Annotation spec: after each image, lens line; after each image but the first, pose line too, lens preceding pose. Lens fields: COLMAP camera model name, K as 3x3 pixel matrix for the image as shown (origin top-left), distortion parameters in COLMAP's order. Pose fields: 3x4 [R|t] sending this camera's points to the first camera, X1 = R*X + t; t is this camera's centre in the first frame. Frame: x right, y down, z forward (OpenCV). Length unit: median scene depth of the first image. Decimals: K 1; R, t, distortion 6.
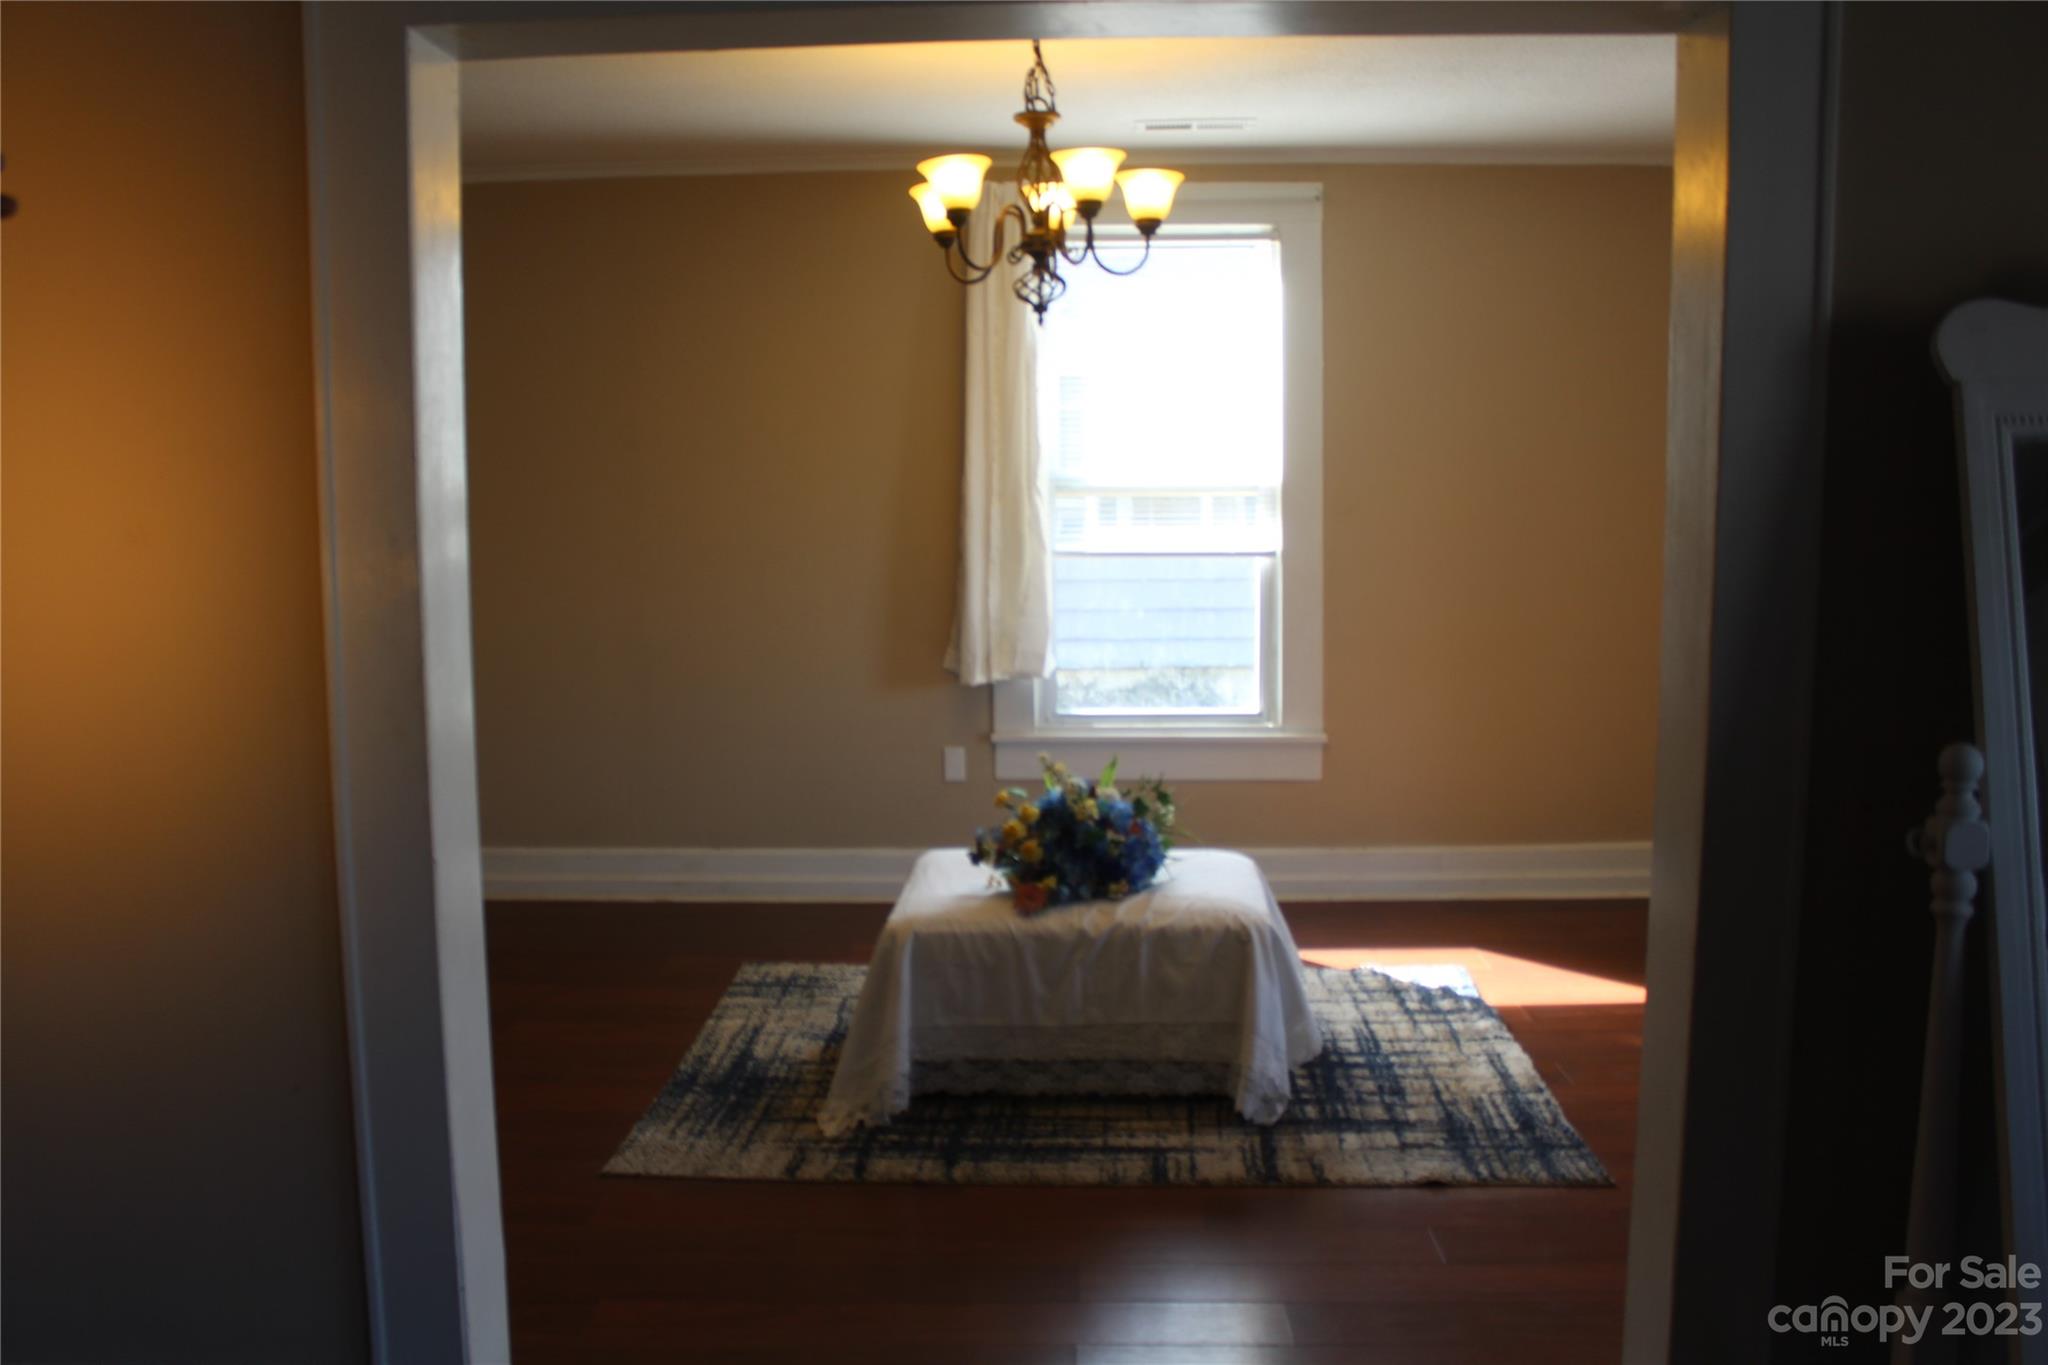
lens RADIAL K [[1680.6, 0, 1024.0], [0, 1680.6, 682.5], [0, 0, 1]] dist [-0.193503, 0.119619]
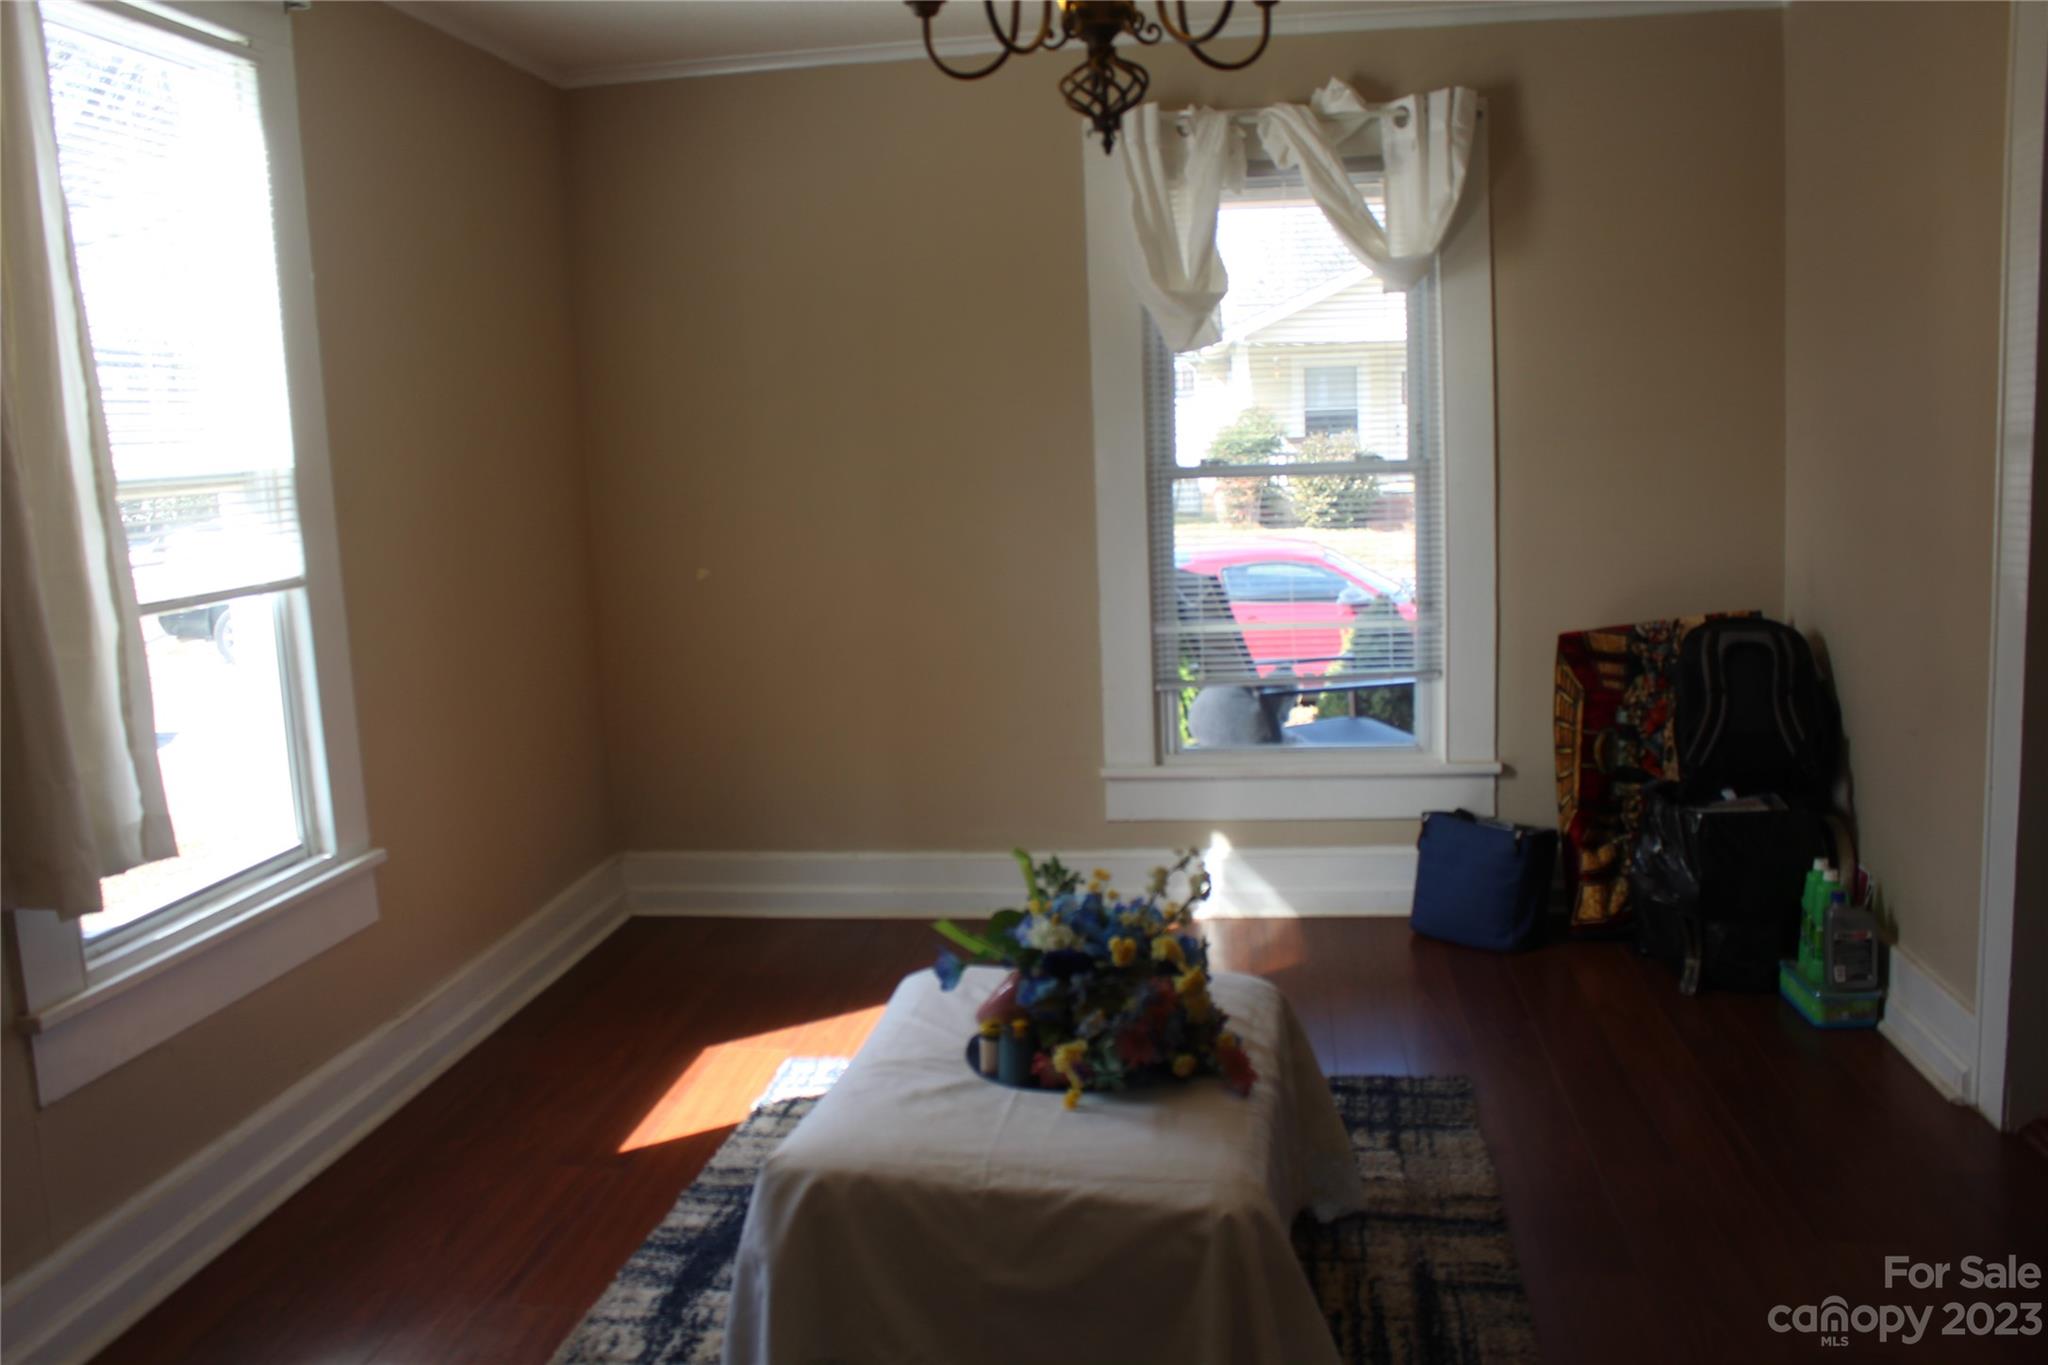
lens RADIAL K [[1667.9, 0, 1101.1], [0, 1667.9, 689.7], [0, 0, 1]] dist [-0.107208, 0.000556]
pose [[0.119249, -0.154200, 0.980817, -0.597149], [0.159107, 0.978067, 0.134423, -0.105586], [-0.980033, 0.140025, 0.141168, 0.934597]]
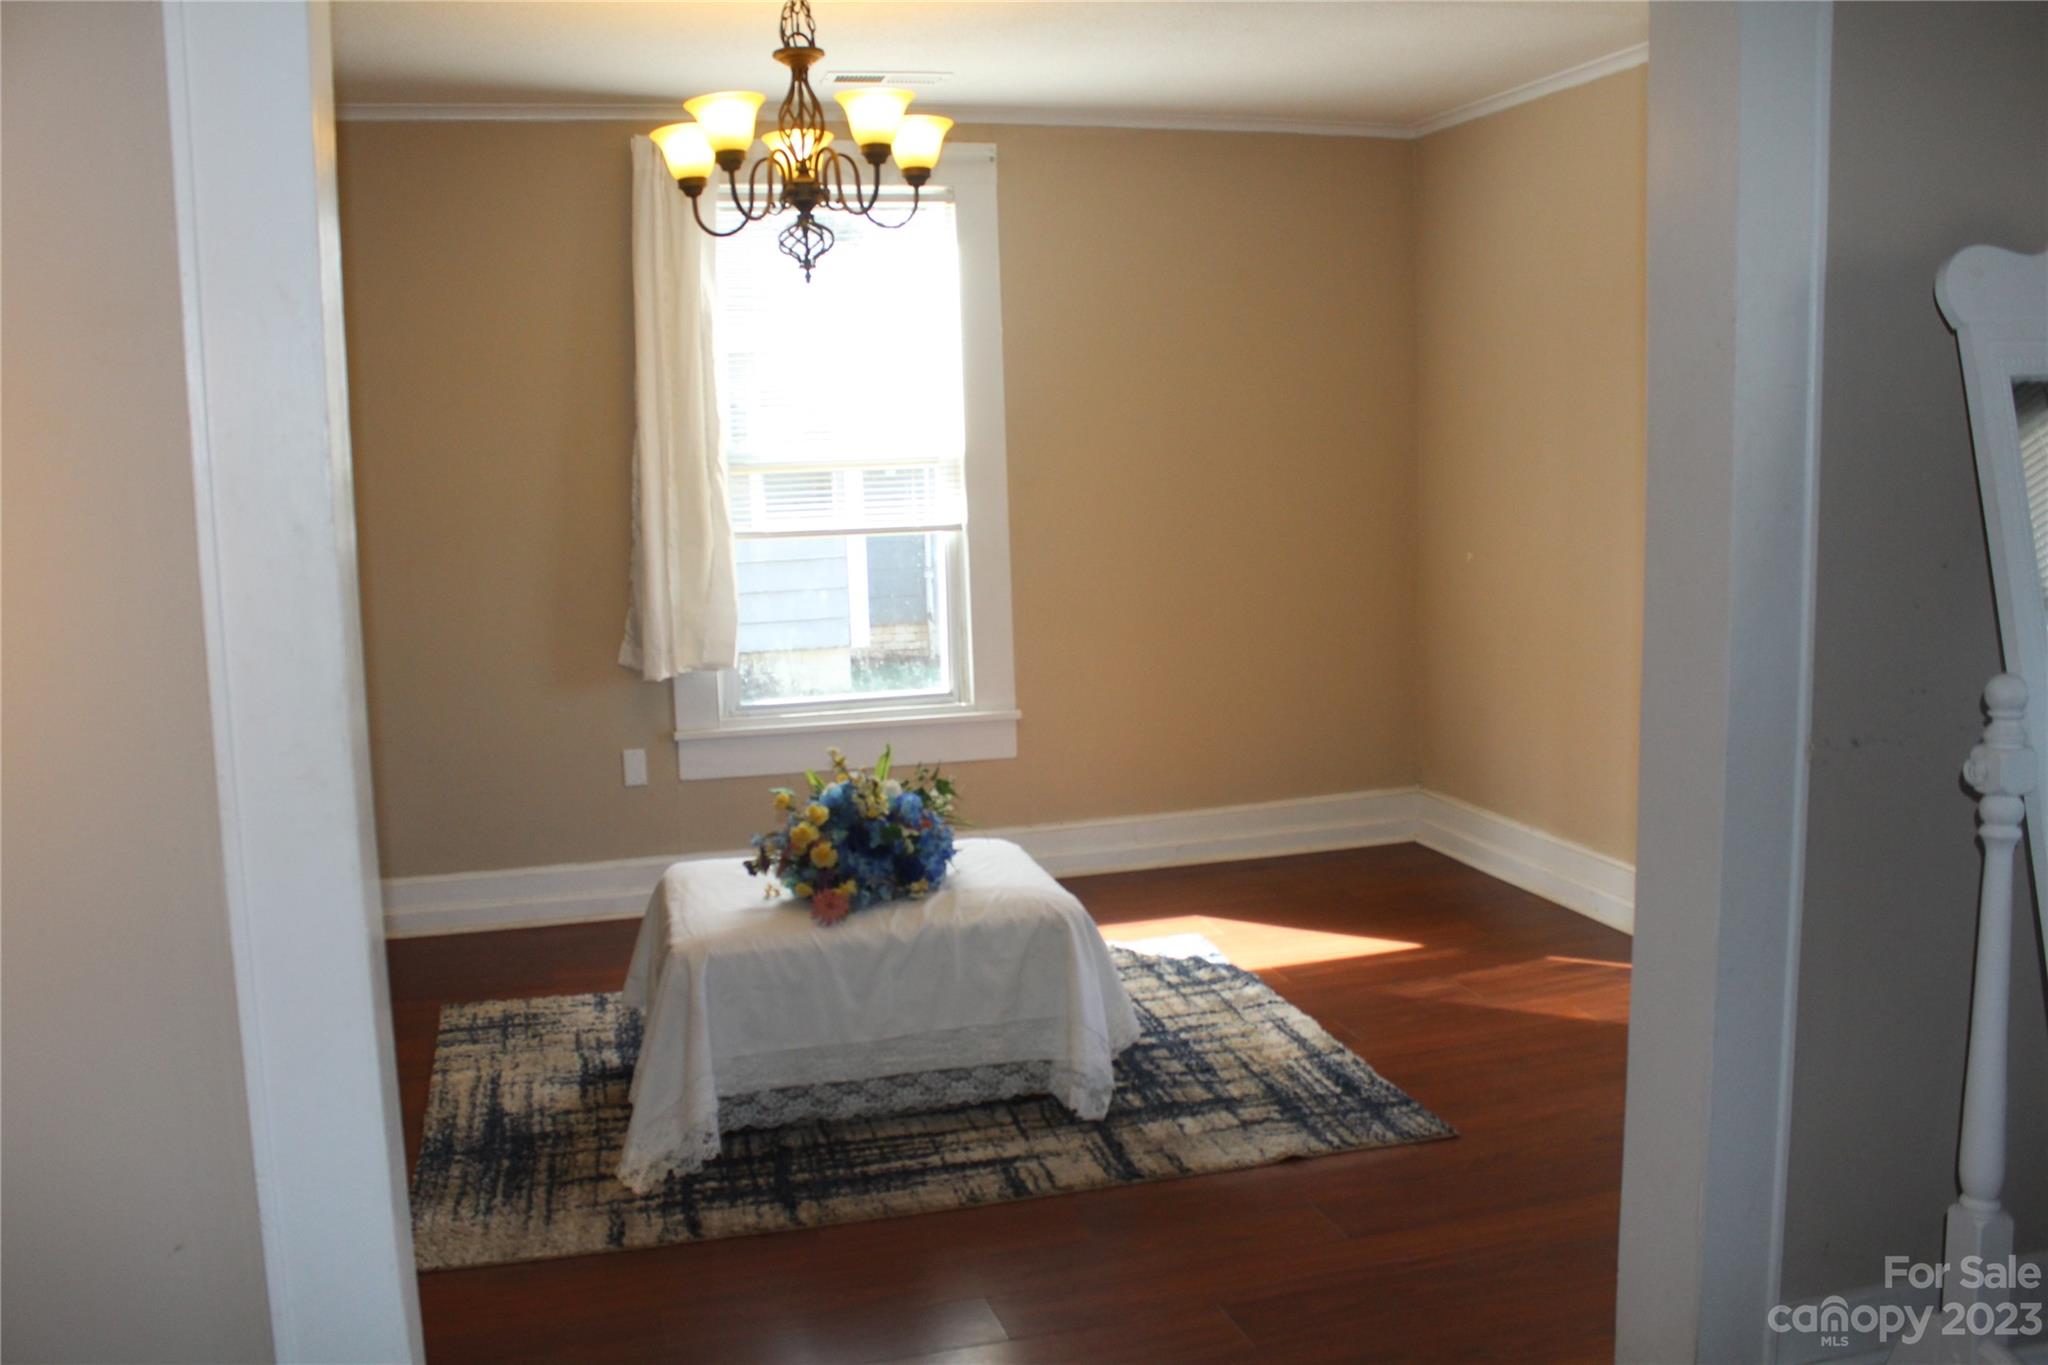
lens RADIAL K [[1680.6, 0, 1024.0], [0, 1680.6, 682.5], [0, 0, 1]] dist [-0.193503, 0.119619]
pose [[0.953522, -0.058891, 0.295513, -0.157744], [0.055799, 0.998263, 0.018892, -0.005143], [-0.296112, -0.001524, 0.955152, 0.093358]]
